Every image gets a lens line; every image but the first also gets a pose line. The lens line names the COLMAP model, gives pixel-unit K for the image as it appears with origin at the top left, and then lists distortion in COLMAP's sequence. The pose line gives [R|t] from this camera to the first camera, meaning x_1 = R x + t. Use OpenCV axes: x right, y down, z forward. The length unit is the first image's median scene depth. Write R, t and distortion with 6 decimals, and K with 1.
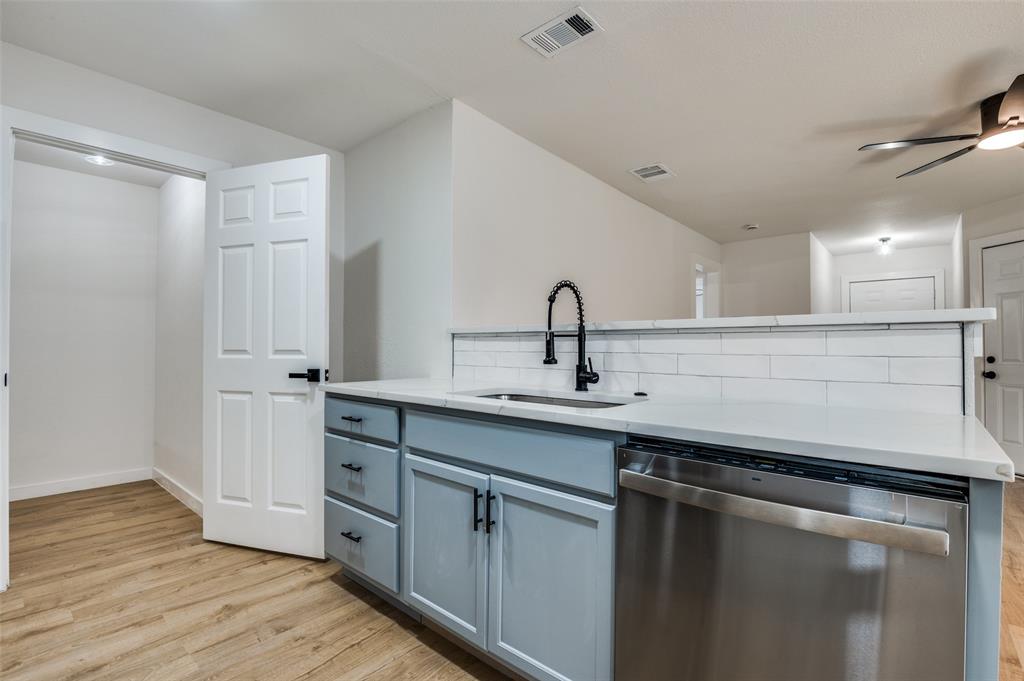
lens RADIAL K [[471.4, 0, 509.1], [0, 471.4, 340.9], [0, 0, 1]] dist [-0.004443, -0.010389]
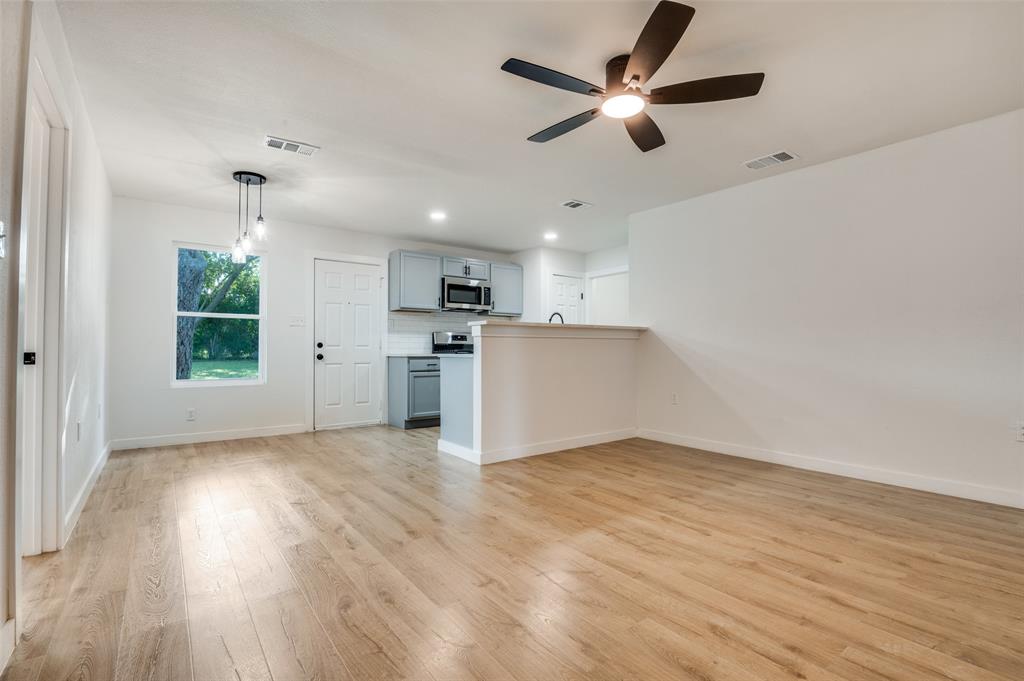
lens RADIAL K [[471.4, 0, 509.1], [0, 471.4, 340.9], [0, 0, 1]] dist [-0.004443, -0.010389]
pose [[-0.203074, -0.026047, -0.978817, 2.708068], [0.016334, 0.999417, -0.029983, 0.111867], [0.979027, -0.022076, -0.202530, 1.225140]]
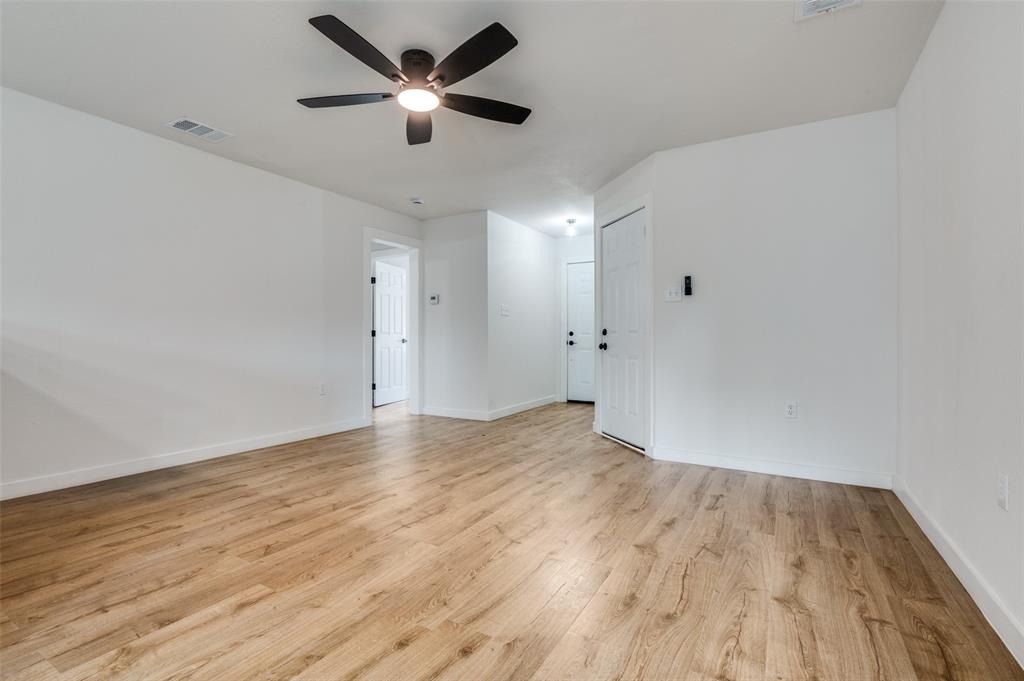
lens RADIAL K [[471.4, 0, 509.1], [0, 471.4, 340.9], [0, 0, 1]] dist [-0.004443, -0.010389]
pose [[0.979731, -0.009645, 0.200086, 1.377546], [0.004582, 0.999658, 0.025756, 0.077822], [-0.200266, -0.024317, 0.979440, -0.076661]]
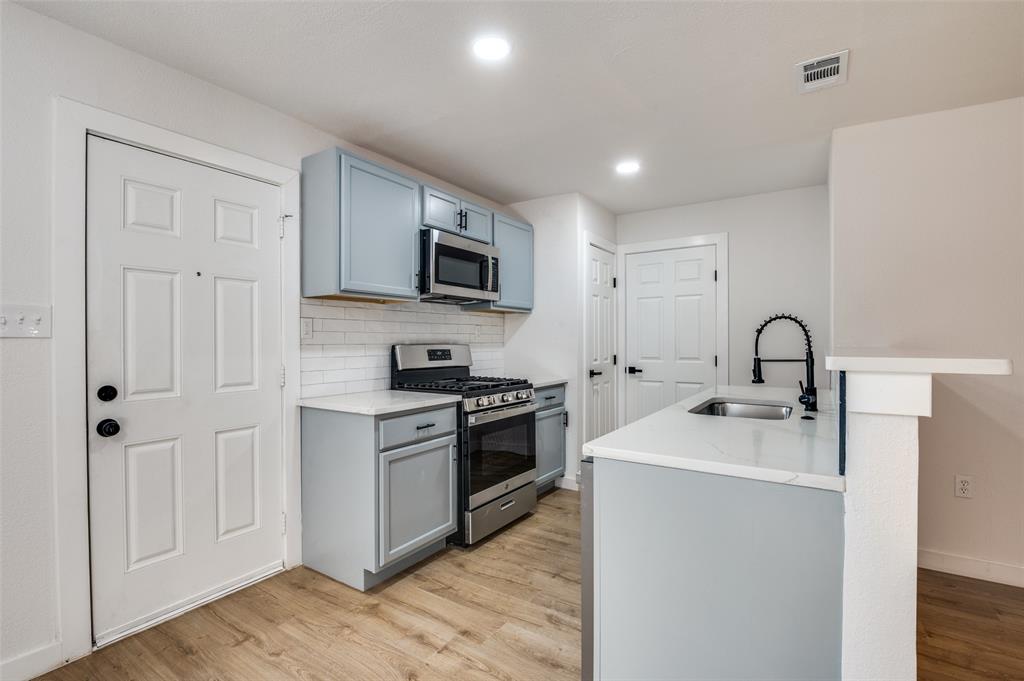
lens RADIAL K [[471.4, 0, 509.1], [0, 471.4, 340.9], [0, 0, 1]] dist [-0.004443, -0.010389]
pose [[0.139760, -0.003961, -0.990177, 1.134618], [0.017477, 0.999846, -0.001533, -0.066506], [0.990031, -0.017091, 0.139808, 0.157749]]
